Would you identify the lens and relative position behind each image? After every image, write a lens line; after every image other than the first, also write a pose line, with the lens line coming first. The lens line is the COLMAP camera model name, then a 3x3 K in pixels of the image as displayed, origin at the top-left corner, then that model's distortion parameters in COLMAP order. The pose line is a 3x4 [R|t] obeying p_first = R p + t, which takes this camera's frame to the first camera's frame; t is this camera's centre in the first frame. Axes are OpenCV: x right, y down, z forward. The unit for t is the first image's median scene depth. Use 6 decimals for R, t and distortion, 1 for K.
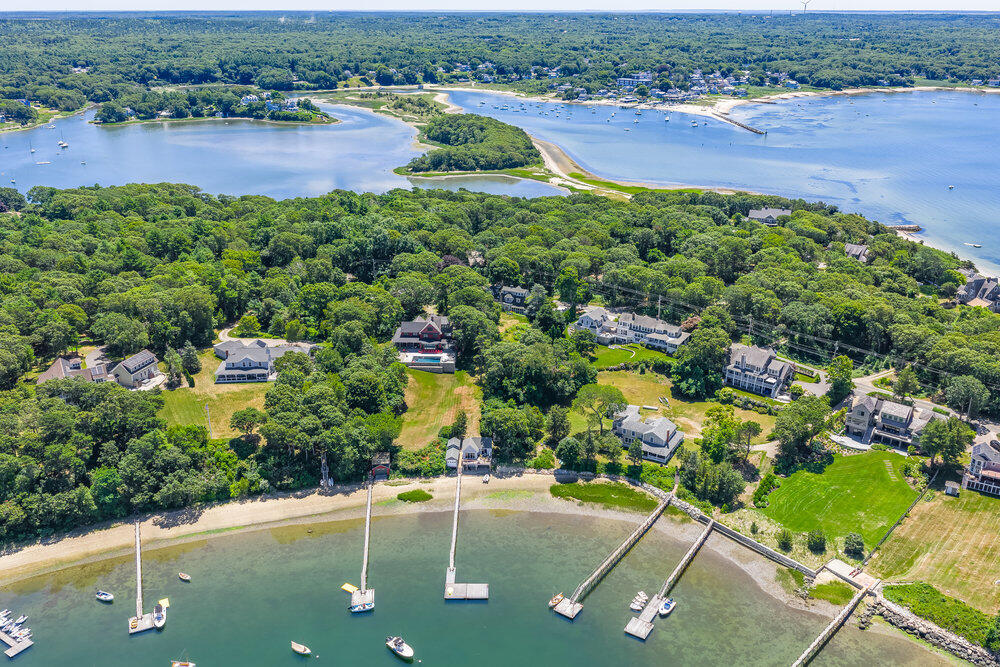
lens RADIAL K [[827.5, 0, 497.5], [0, 827.5, 332.3], [0, 0, 1]] dist [0.023760, -0.040561]
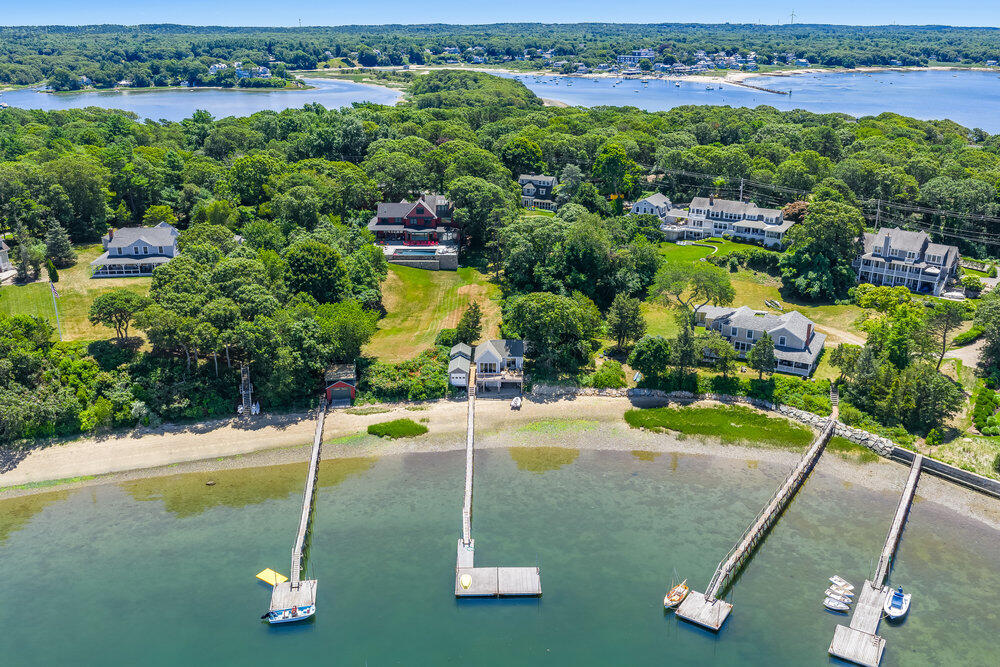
lens RADIAL K [[834.3, 0, 500.0], [0, 834.3, 333.5], [0, 0, 1]] dist [-0.024381, -0.004626]
pose [[0.999812, -0.008151, 0.017598, -0.035362], [0.008523, 0.999740, -0.021151, 0.137424], [-0.017421, 0.021297, 0.999621, 0.390056]]
